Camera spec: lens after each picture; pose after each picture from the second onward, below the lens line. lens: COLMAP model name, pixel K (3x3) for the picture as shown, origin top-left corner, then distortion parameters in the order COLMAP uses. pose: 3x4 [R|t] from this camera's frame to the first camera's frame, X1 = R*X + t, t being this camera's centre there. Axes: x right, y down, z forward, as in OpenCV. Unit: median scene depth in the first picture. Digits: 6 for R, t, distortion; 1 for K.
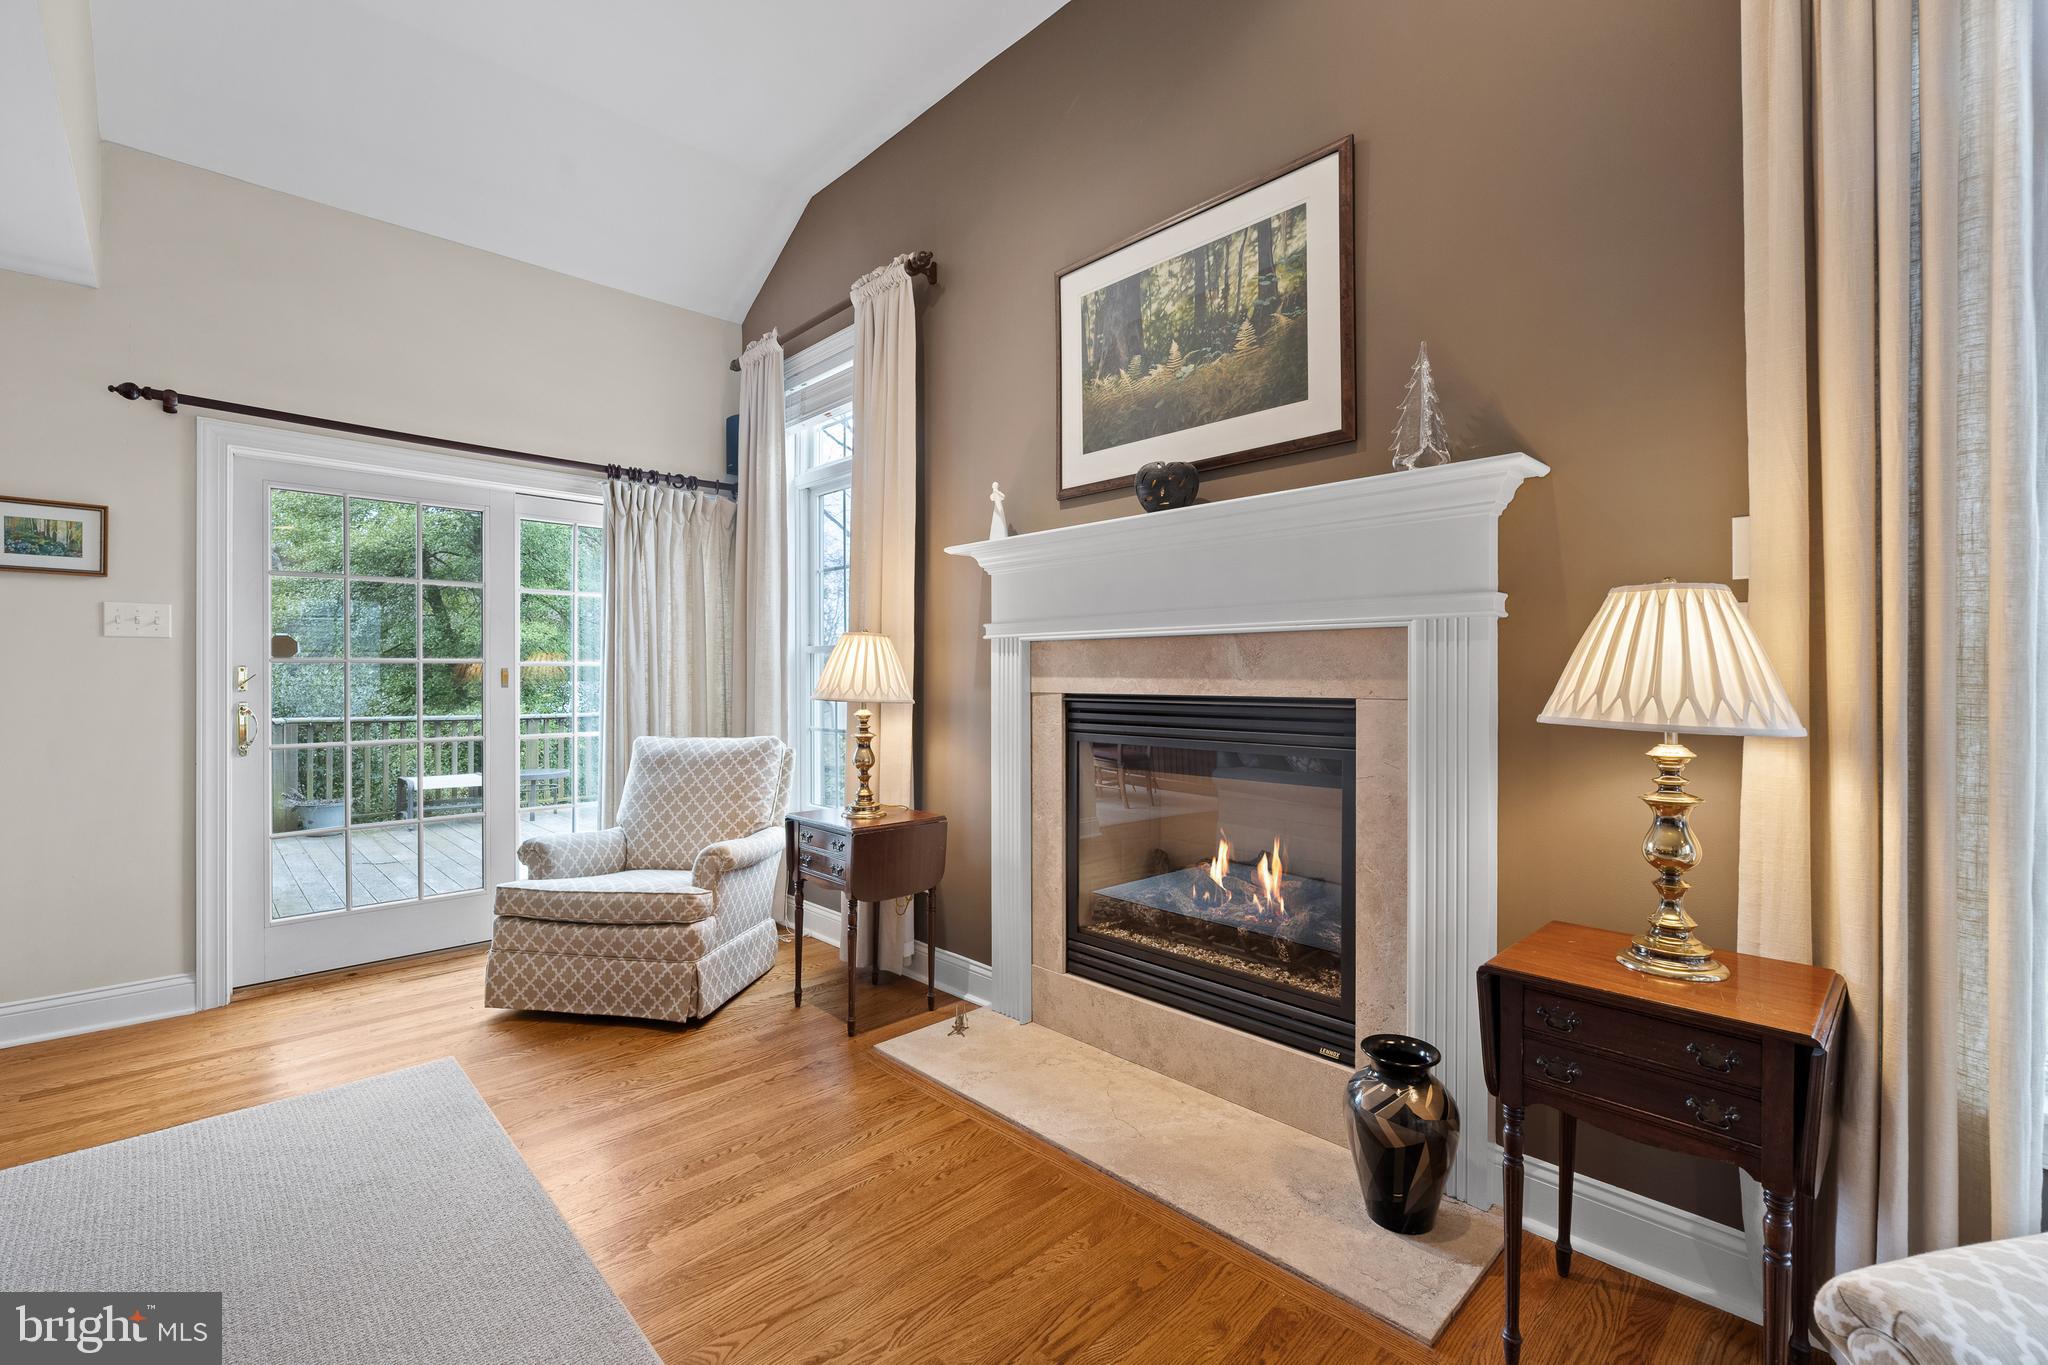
lens RADIAL K [[872.3, 0, 1027.6], [0, 872.3, 675.8], [0, 0, 1]] dist [-0.001125, -0.000063]
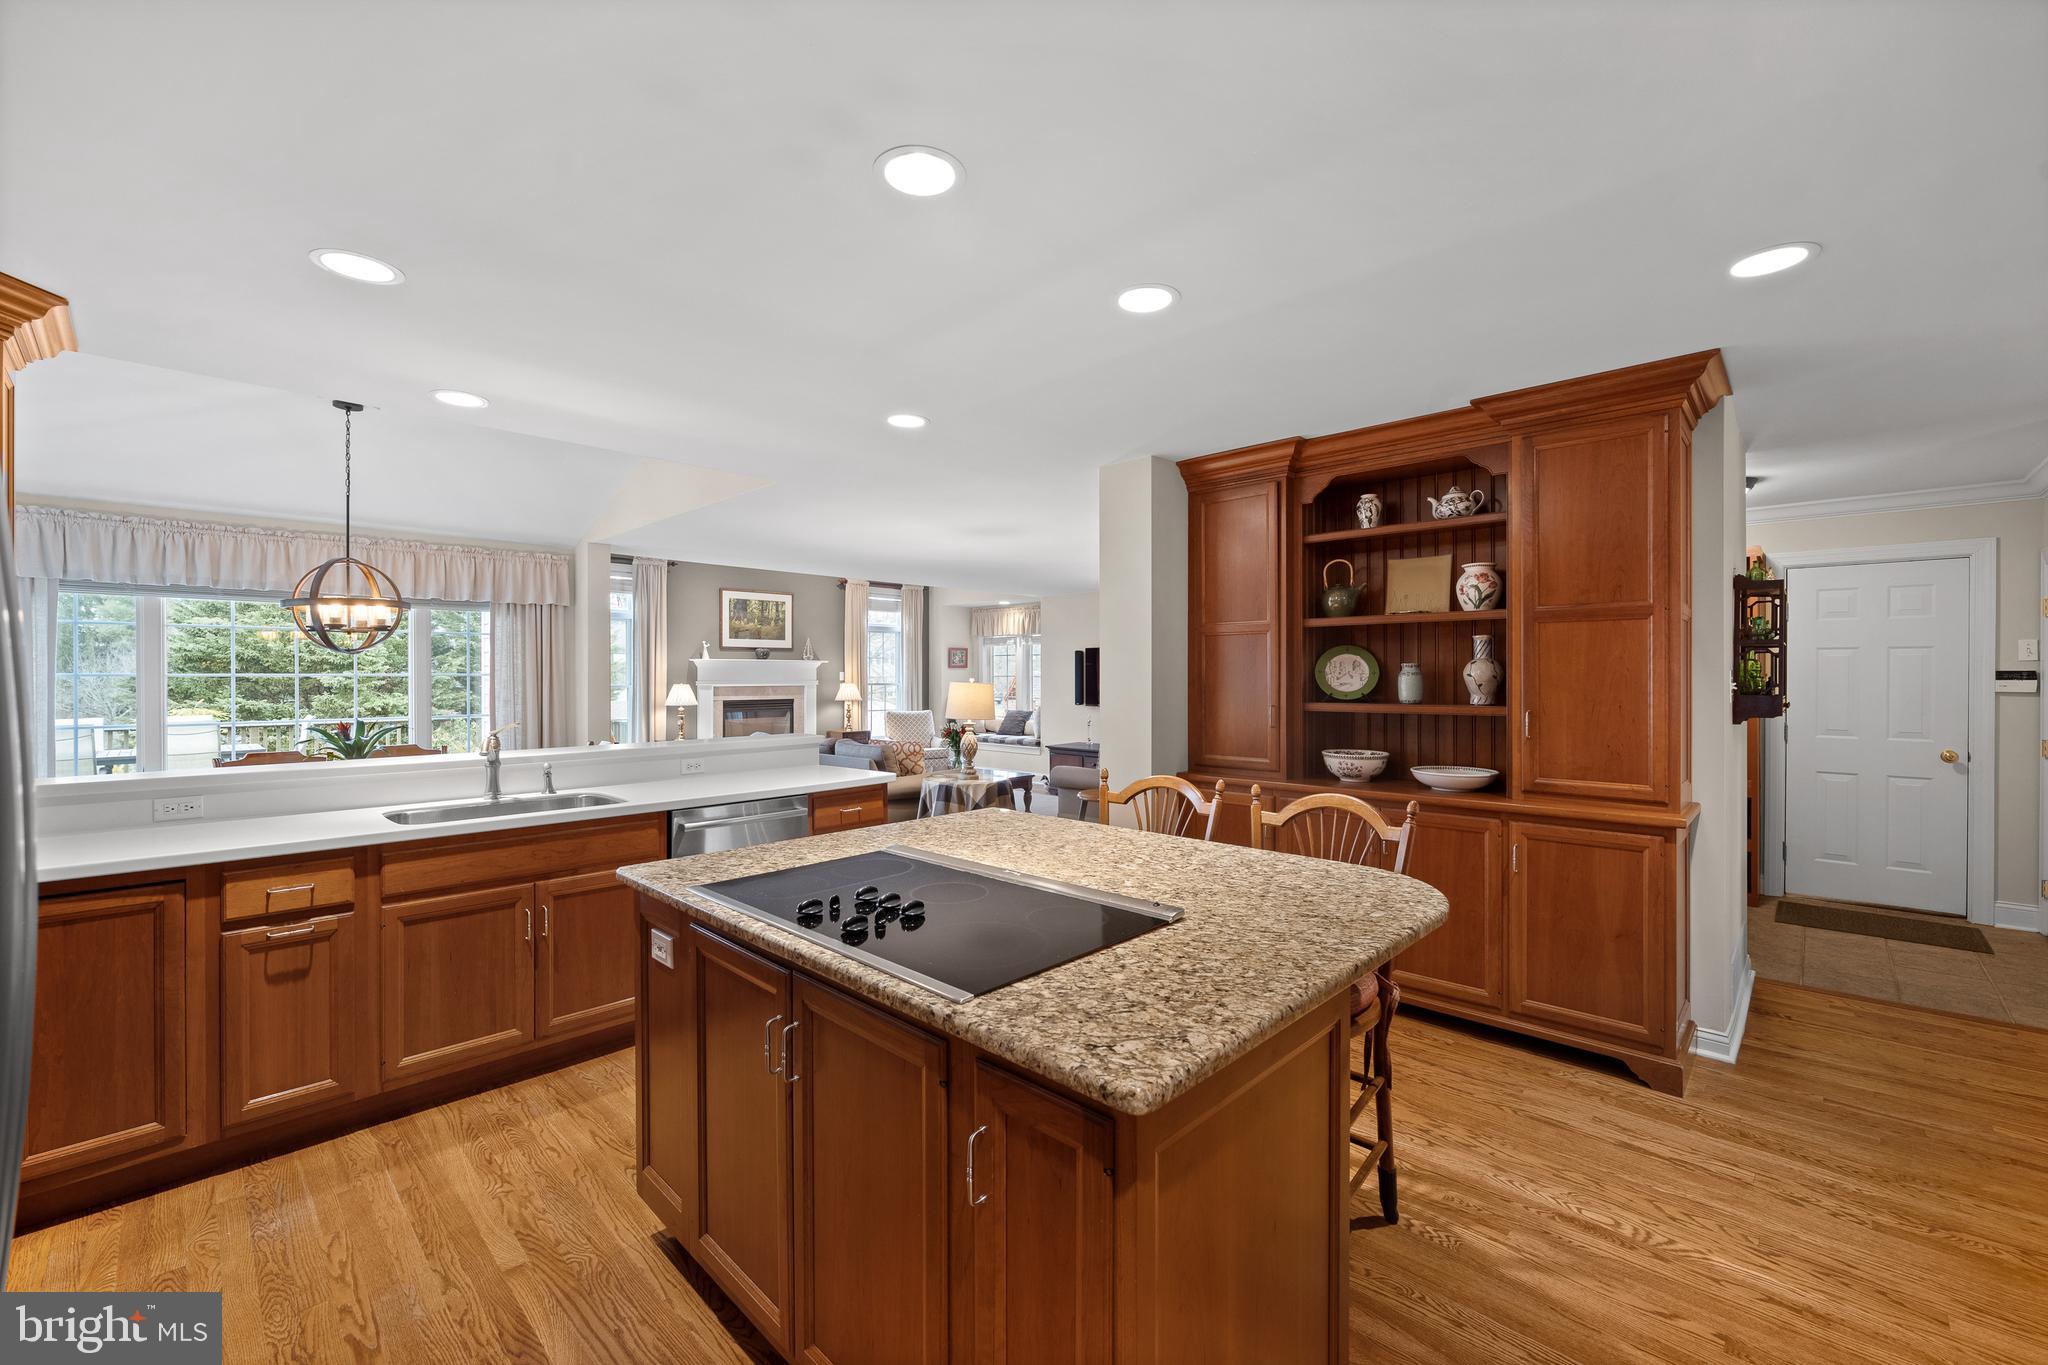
lens RADIAL K [[825.8, 0, 1032.5], [0, 825.8, 675.7], [0, 0, 1]] dist [-0.006810, 0.000321]
pose [[-0.036281, -0.002453, 0.999339, -3.995156], [-0.001216, 0.999996, 0.002410, -0.108636], [-0.999341, -0.001127, -0.036284, -0.236374]]
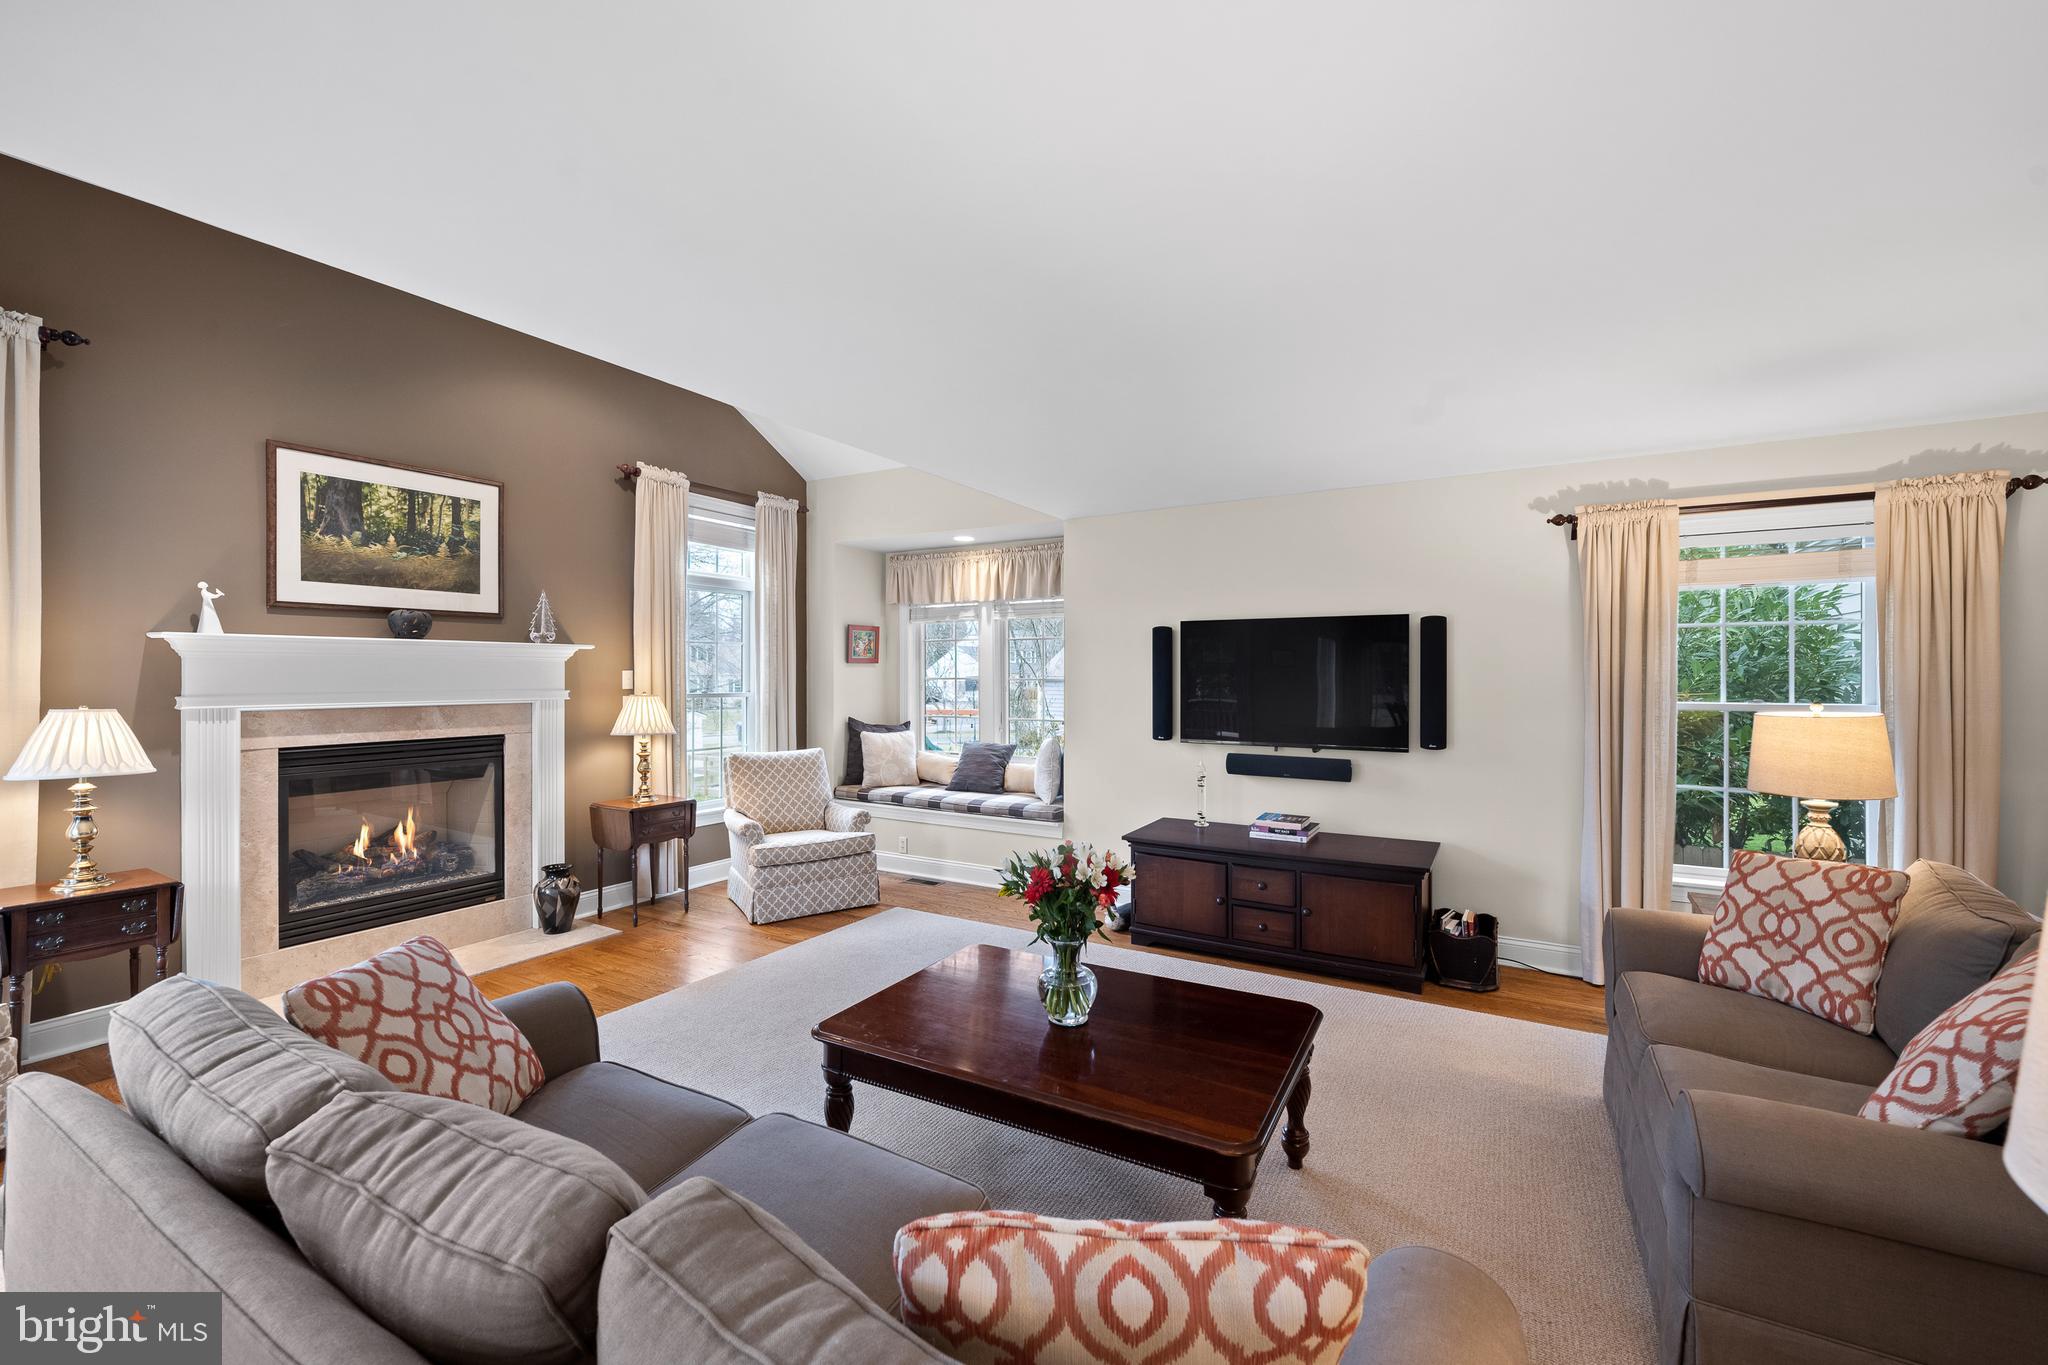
lens RADIAL K [[825.8, 0, 1032.5], [0, 825.8, 675.7], [0, 0, 1]] dist [-0.006810, 0.000321]
pose [[-0.272449, -0.004054, 0.962162, -1.718617], [-0.001665, 0.999992, 0.003742, -0.113795], [-0.962169, -0.000583, -0.272453, 0.225491]]
